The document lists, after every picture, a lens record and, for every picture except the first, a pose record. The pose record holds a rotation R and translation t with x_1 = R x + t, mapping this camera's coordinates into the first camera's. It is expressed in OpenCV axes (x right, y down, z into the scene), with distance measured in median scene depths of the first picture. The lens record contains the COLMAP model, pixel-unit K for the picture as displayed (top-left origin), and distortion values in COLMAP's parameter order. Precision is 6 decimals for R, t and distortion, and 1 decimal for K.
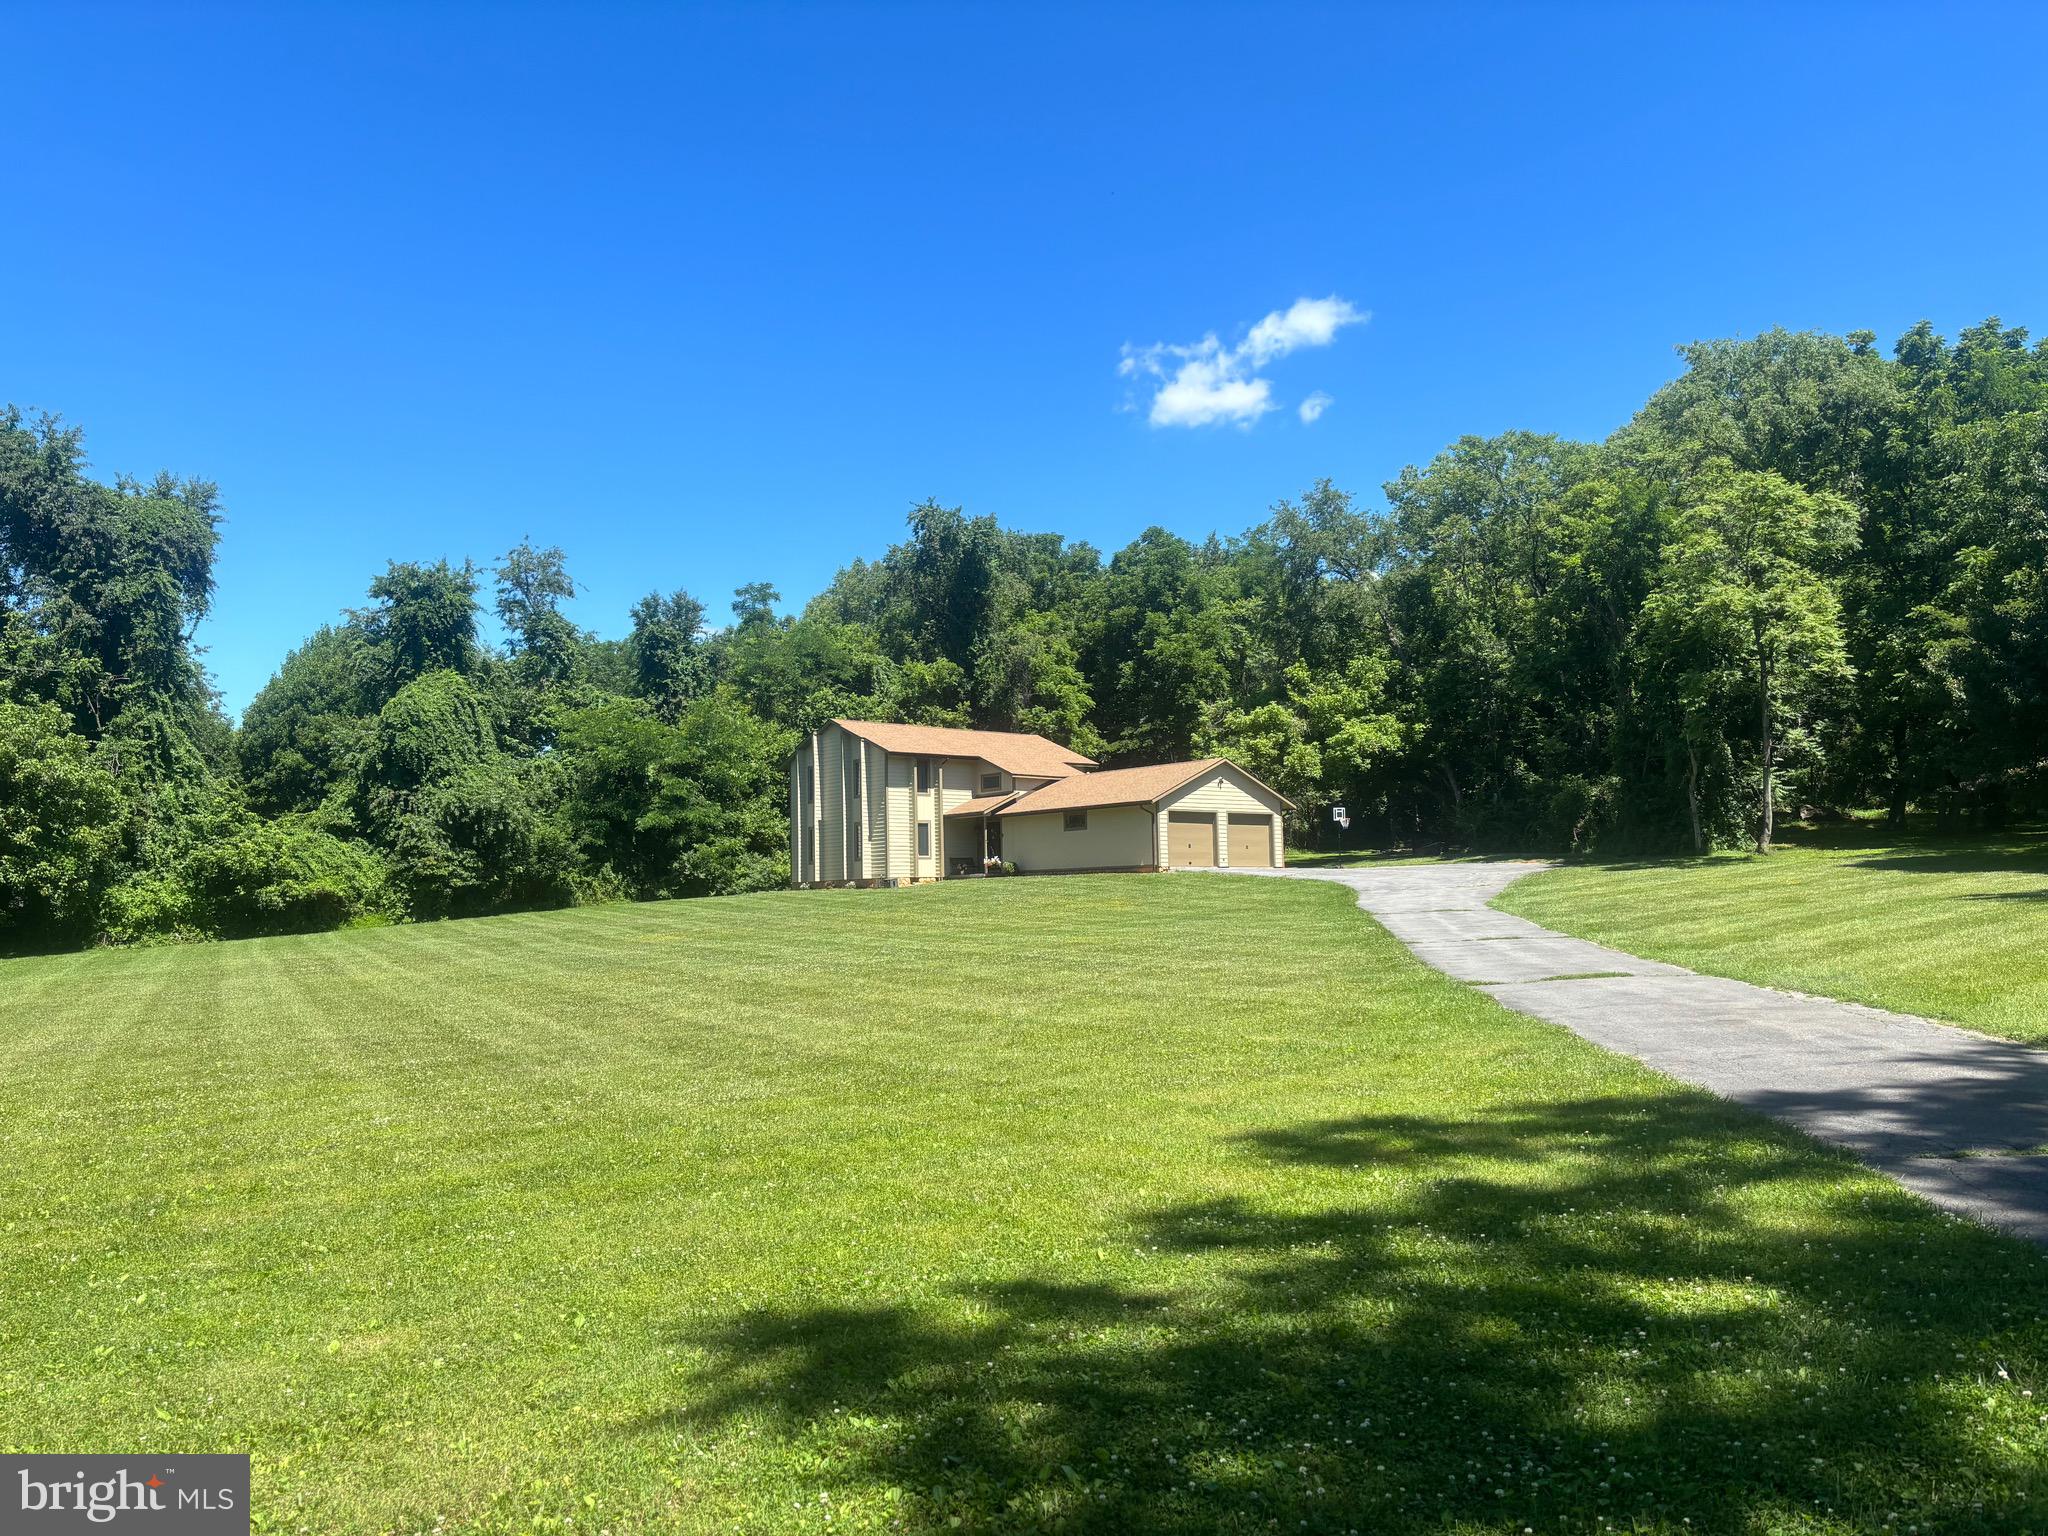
lens RADIAL K [[1538.5, 0, 1024.0], [0, 1538.5, 768.0], [0, 0, 1]] dist [0.154346, -0.219001]
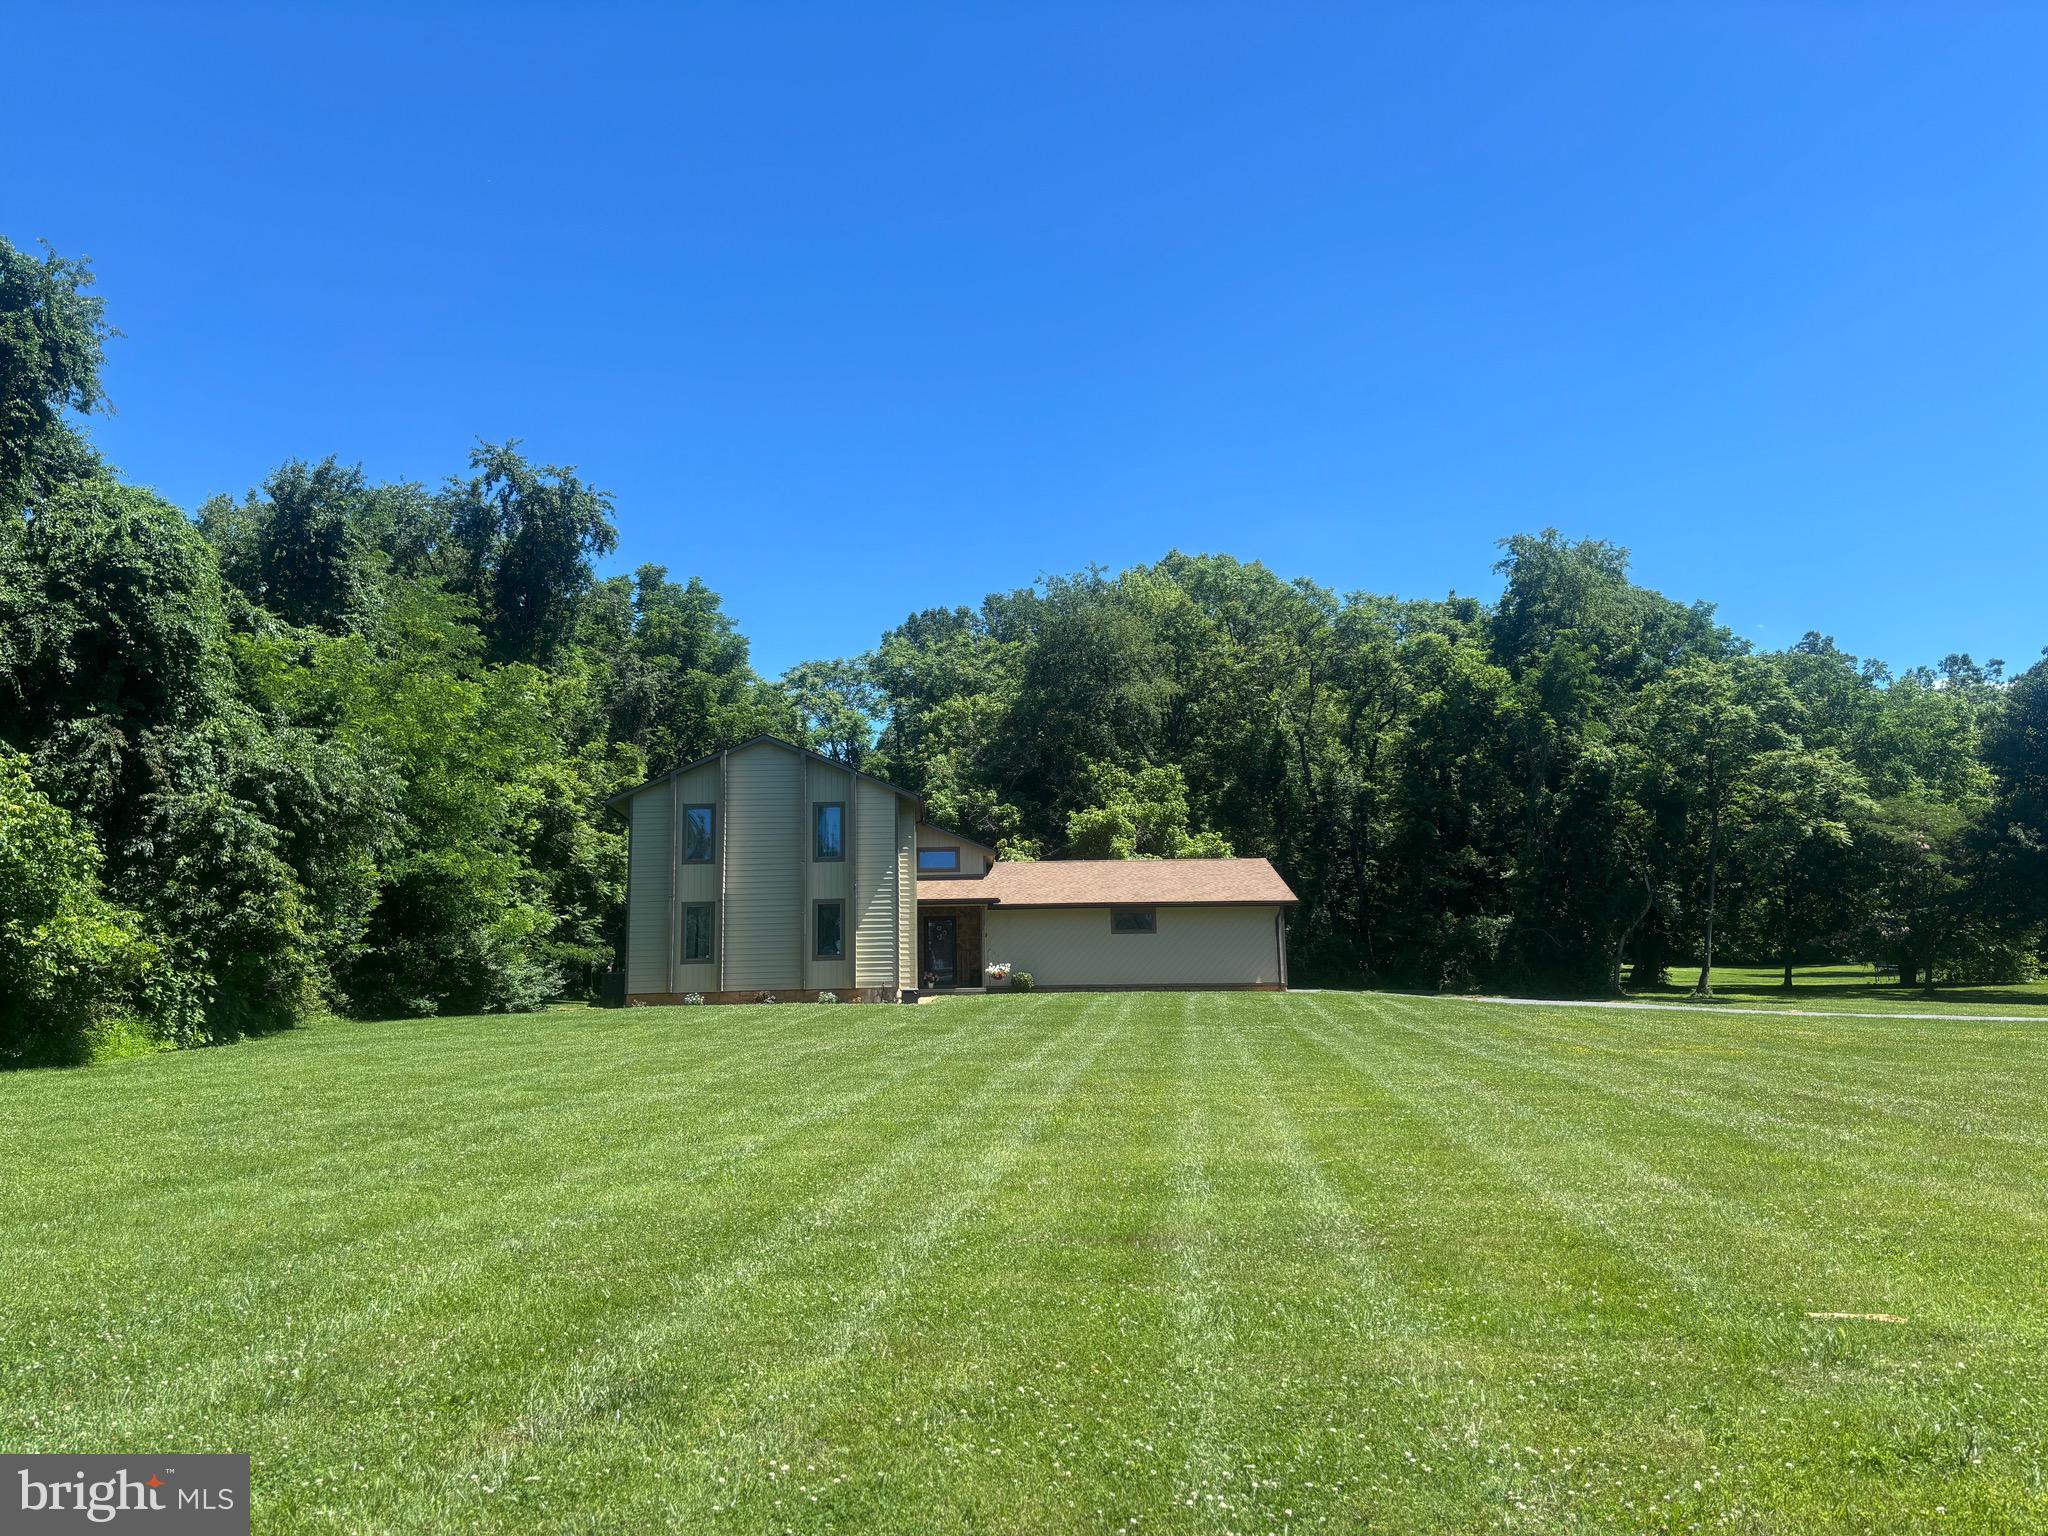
lens RADIAL K [[1538.5, 0, 1024.0], [0, 1538.5, 768.0], [0, 0, 1]] dist [0.154346, -0.219001]
pose [[0.639612, 0.152505, 0.753418, -0.523137], [-0.066198, 0.987409, -0.143670, 0.065160], [-0.765843, 0.042018, 0.641654, 0.499150]]
